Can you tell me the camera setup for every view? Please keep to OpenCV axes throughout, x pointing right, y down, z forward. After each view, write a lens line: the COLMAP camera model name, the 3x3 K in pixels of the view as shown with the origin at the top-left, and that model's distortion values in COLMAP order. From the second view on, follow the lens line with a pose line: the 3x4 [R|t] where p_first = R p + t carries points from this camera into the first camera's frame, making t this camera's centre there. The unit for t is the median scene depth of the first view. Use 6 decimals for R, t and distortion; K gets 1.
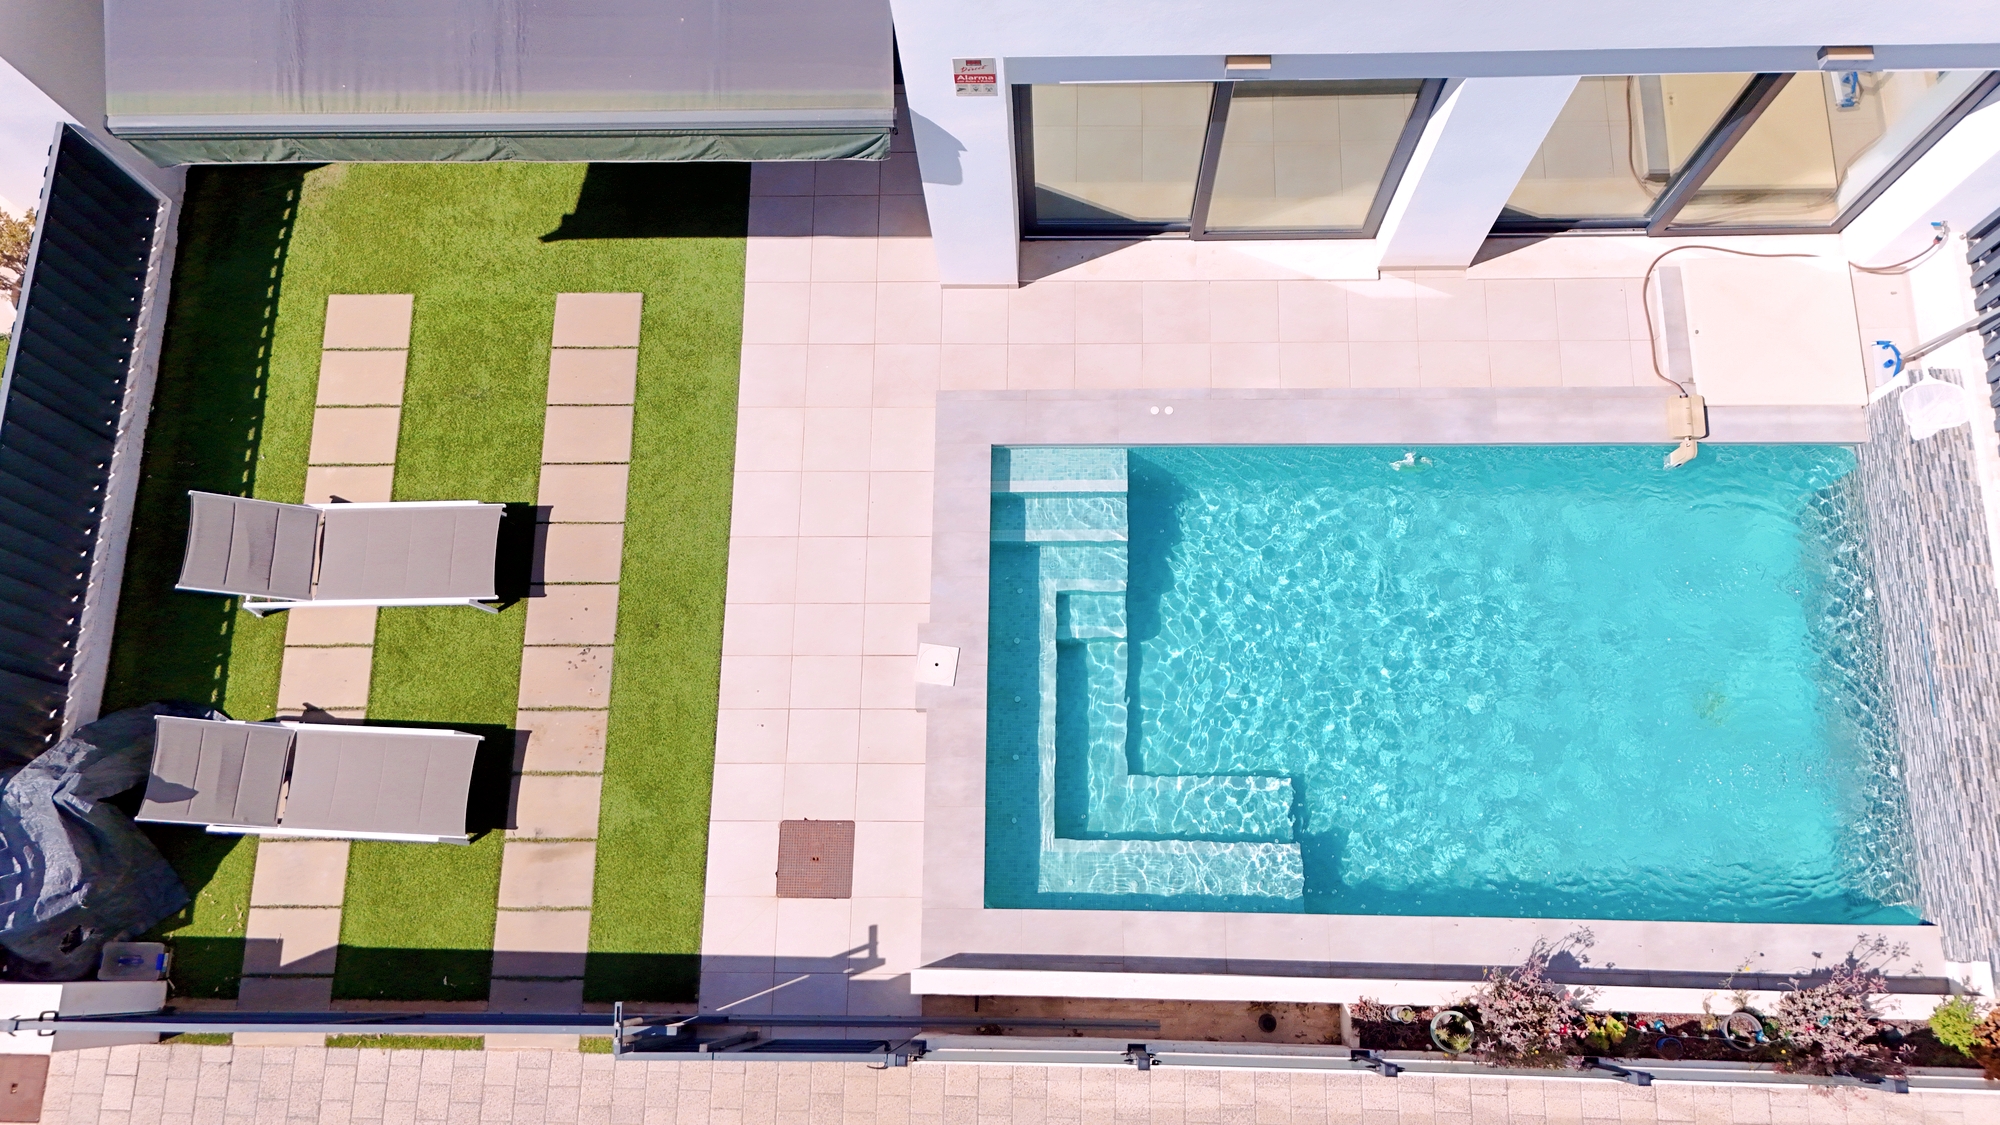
lens RADIAL K [[1464.0, 0, 999.6], [0, 1464.0, 559.6], [0, 0, 1]] dist [0.065210, -0.060180]
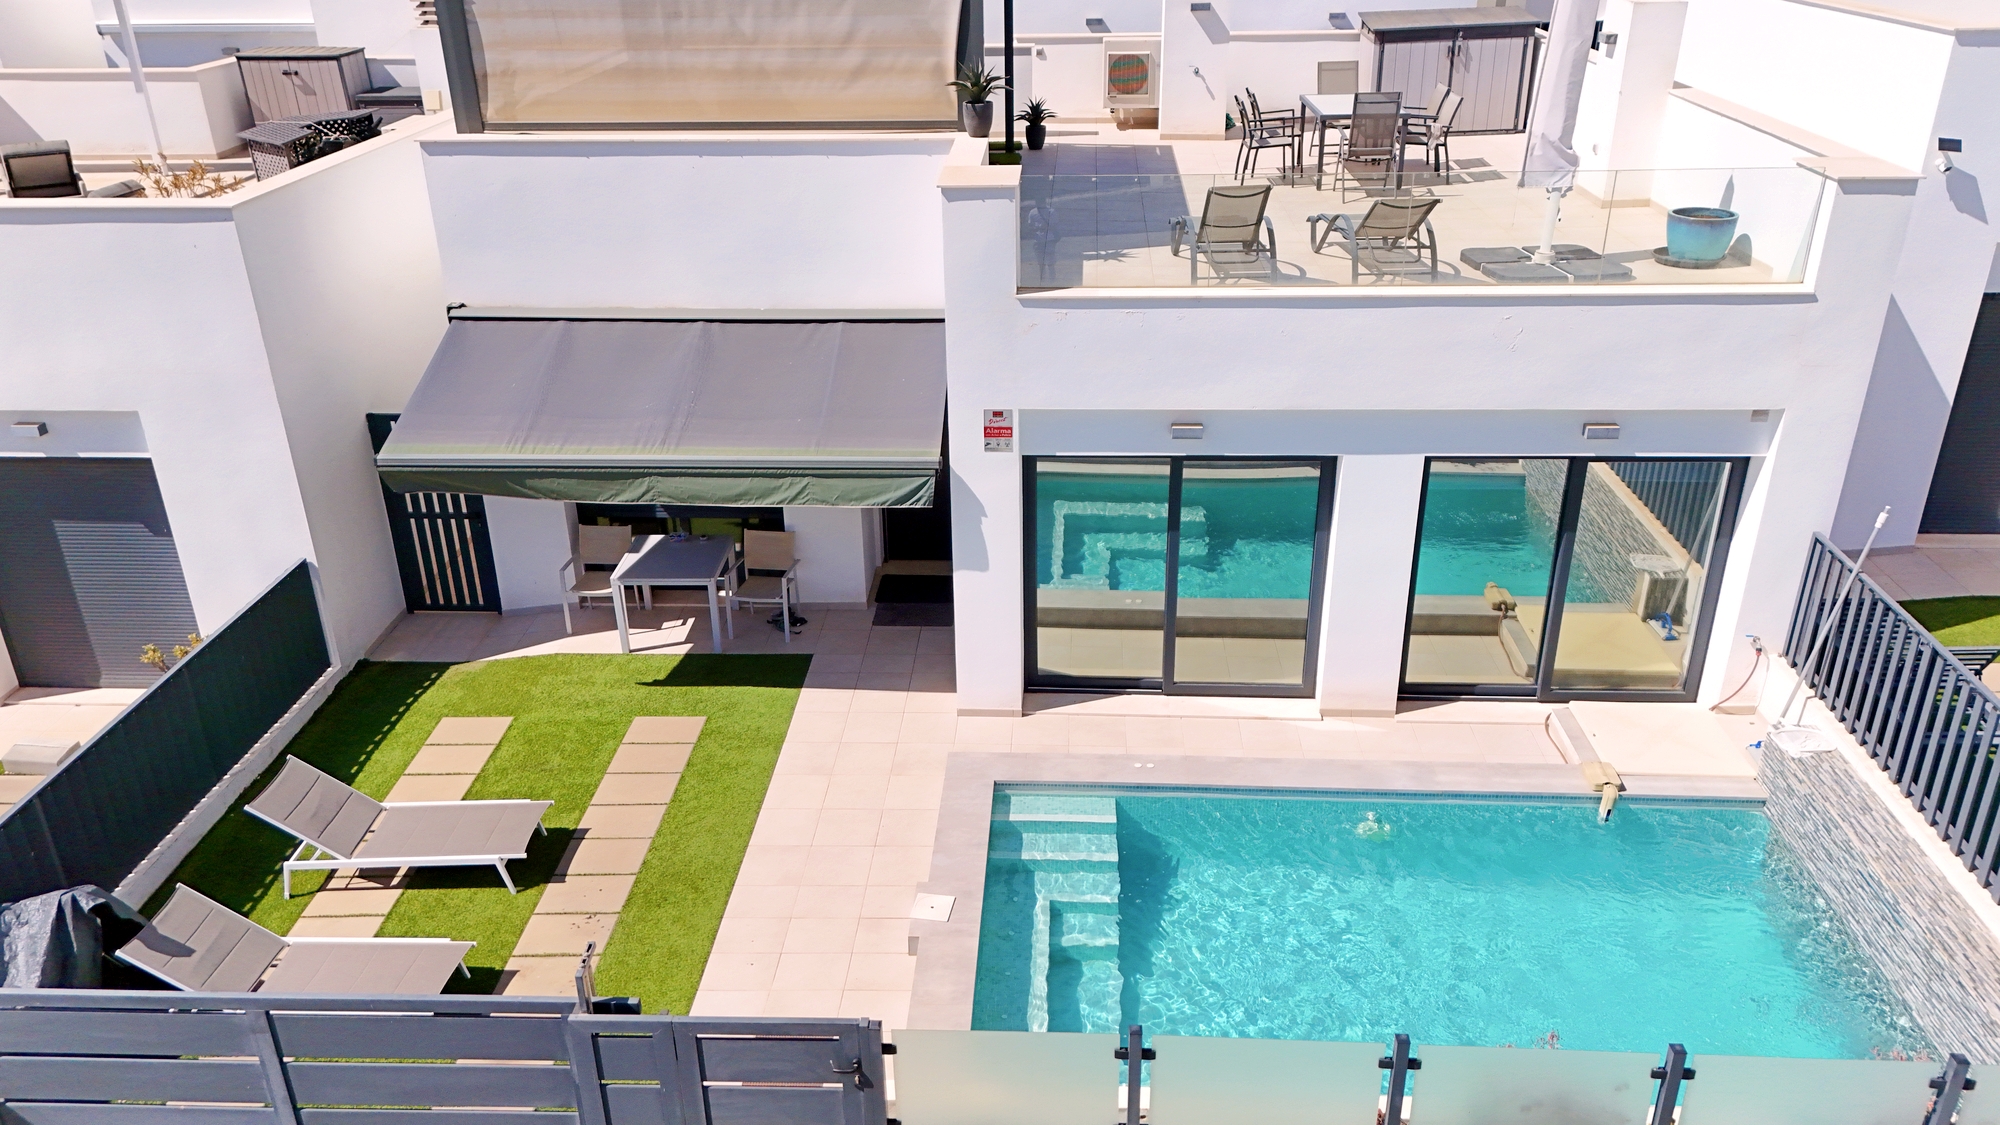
lens RADIAL K [[1464.0, 0, 993.0], [0, 1464.0, 554.7], [0, 0, 1]] dist [0.065210, -0.060180]
pose [[0.998907, 0.040031, -0.024141, 0.014363], [-0.044213, 0.641283, -0.766030, 0.686036], [-0.015184, 0.766260, 0.642352, 0.139883]]
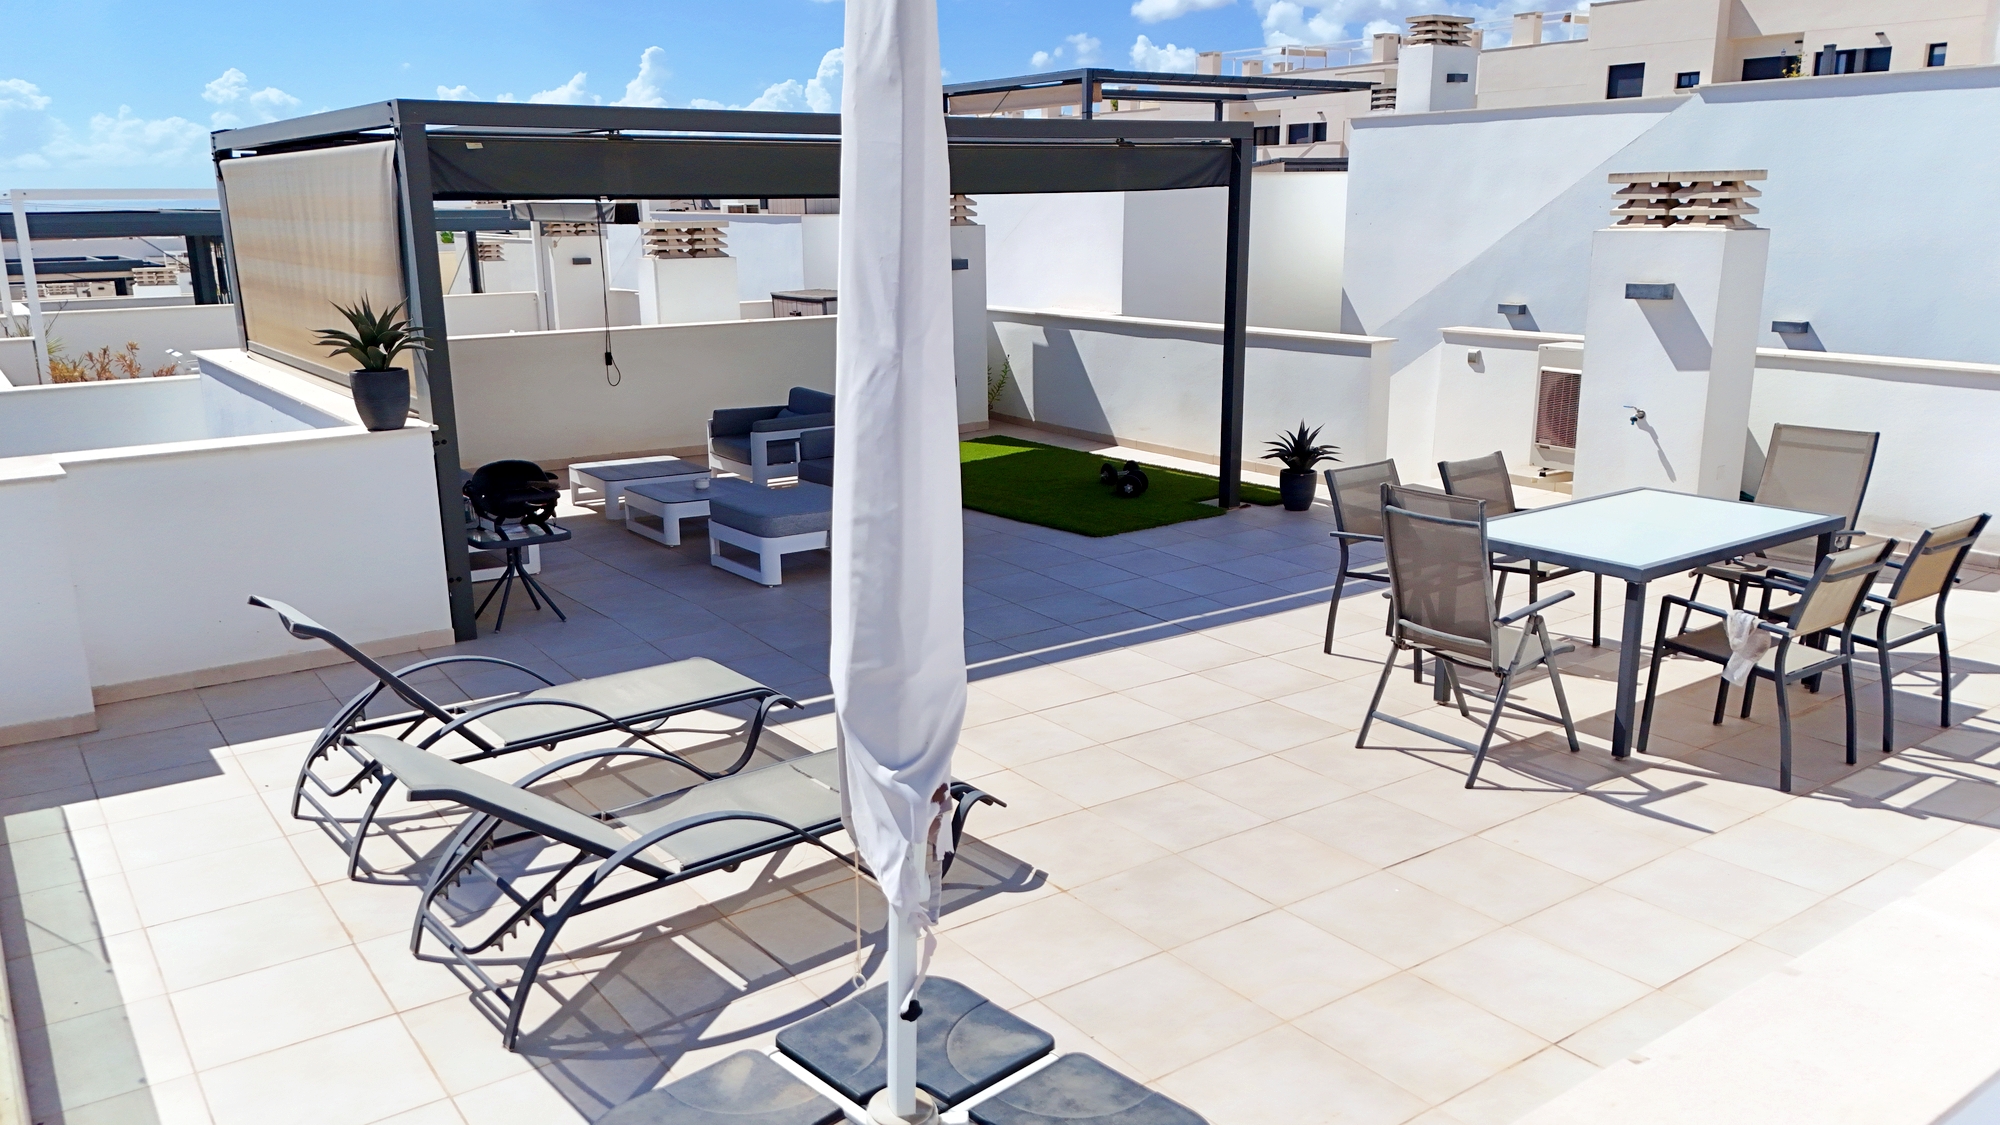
lens RADIAL K [[1464.0, 0, 993.8], [0, 1464.0, 572.0], [0, 0, 1]] dist [0.065210, -0.060180]
pose [[0.597409, 0.230845, -0.767993, 0.689792], [-0.778680, 0.395944, -0.486709, -0.364441], [0.191728, 0.888785, 0.416295, 0.498289]]
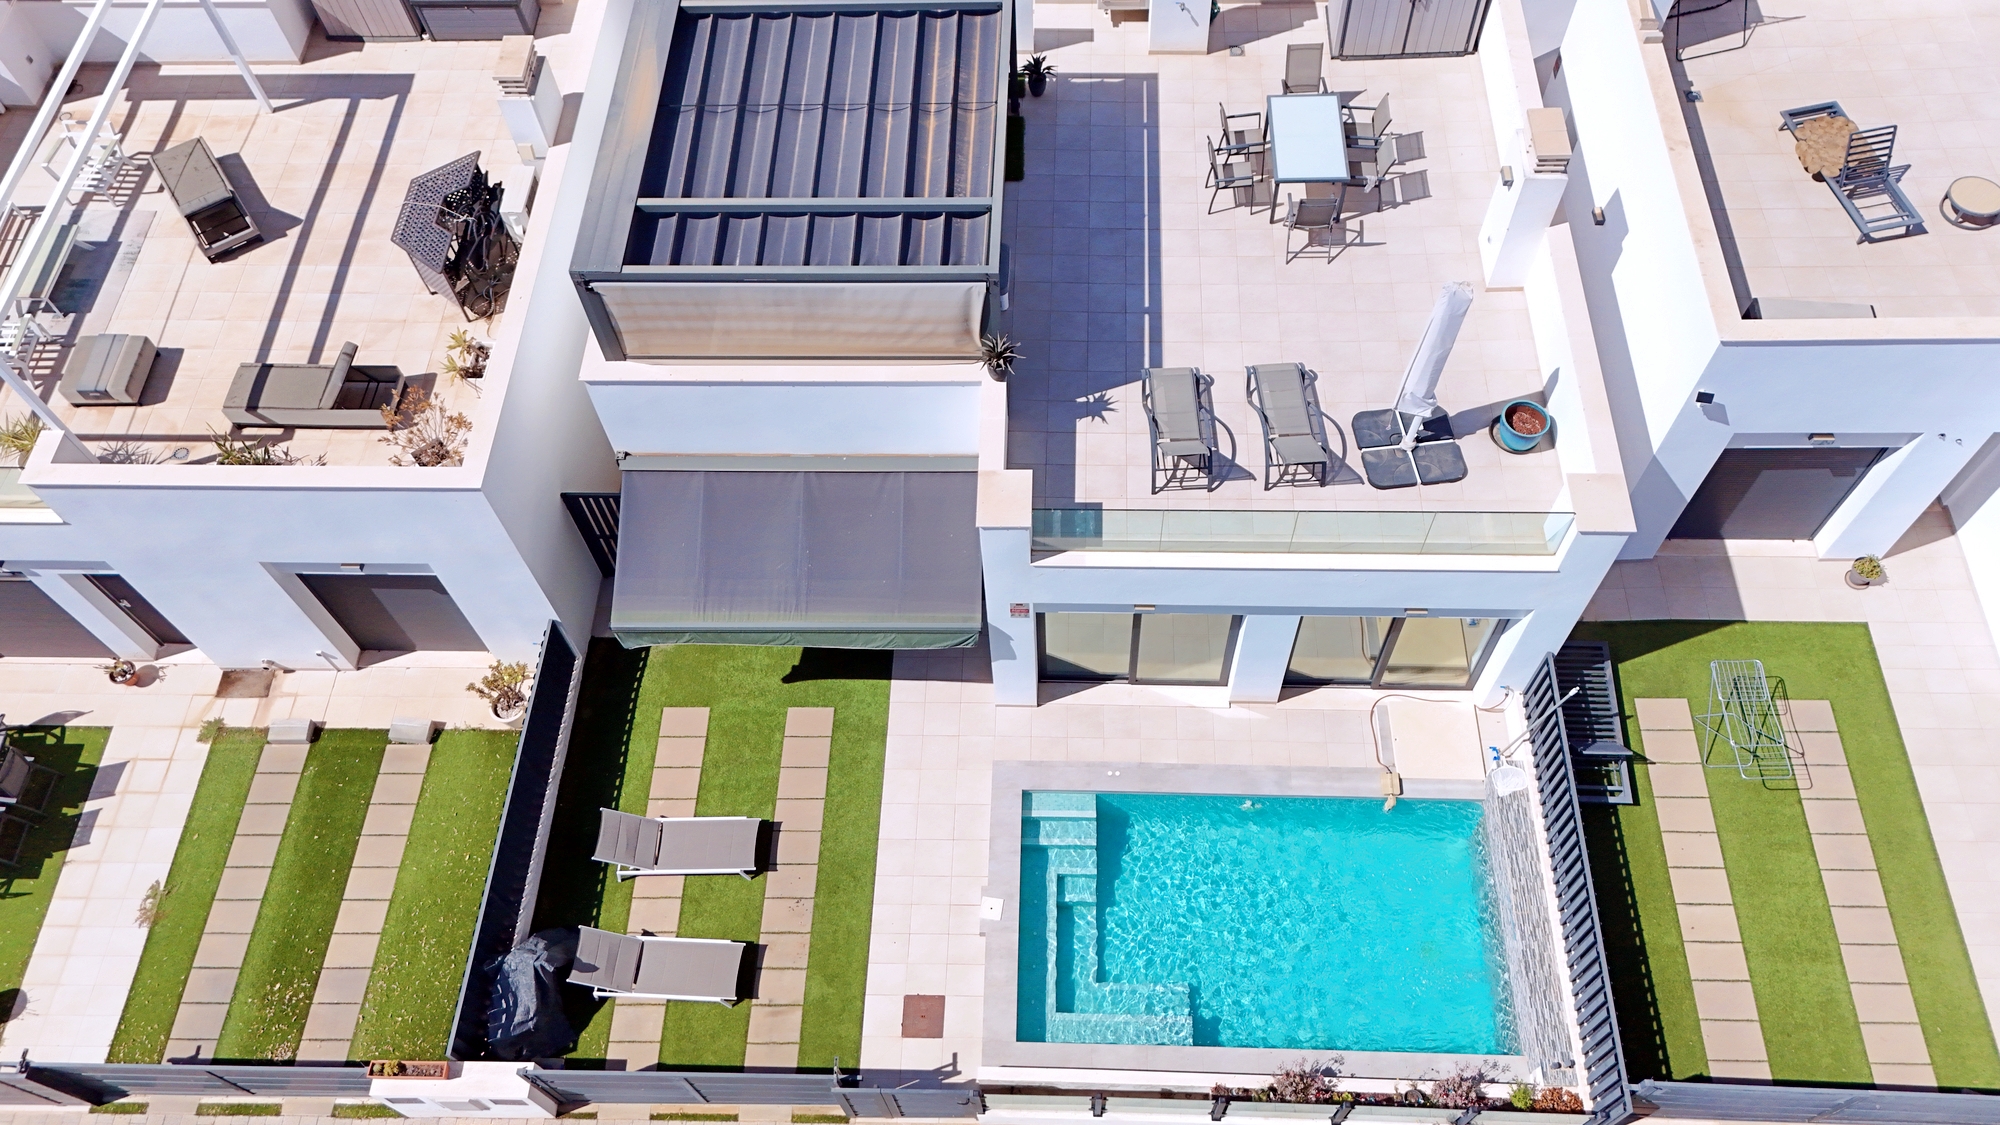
lens RADIAL K [[1464.0, 0, 993.4], [0, 1464.0, 545.8], [0, 0, 1]] dist [0.065210, -0.060180]
pose [[0.999802, 0.016641, -0.010951, -0.027139], [-0.019139, 0.954926, -0.296225, 0.179558], [0.005527, 0.296376, 0.955055, -0.884000]]
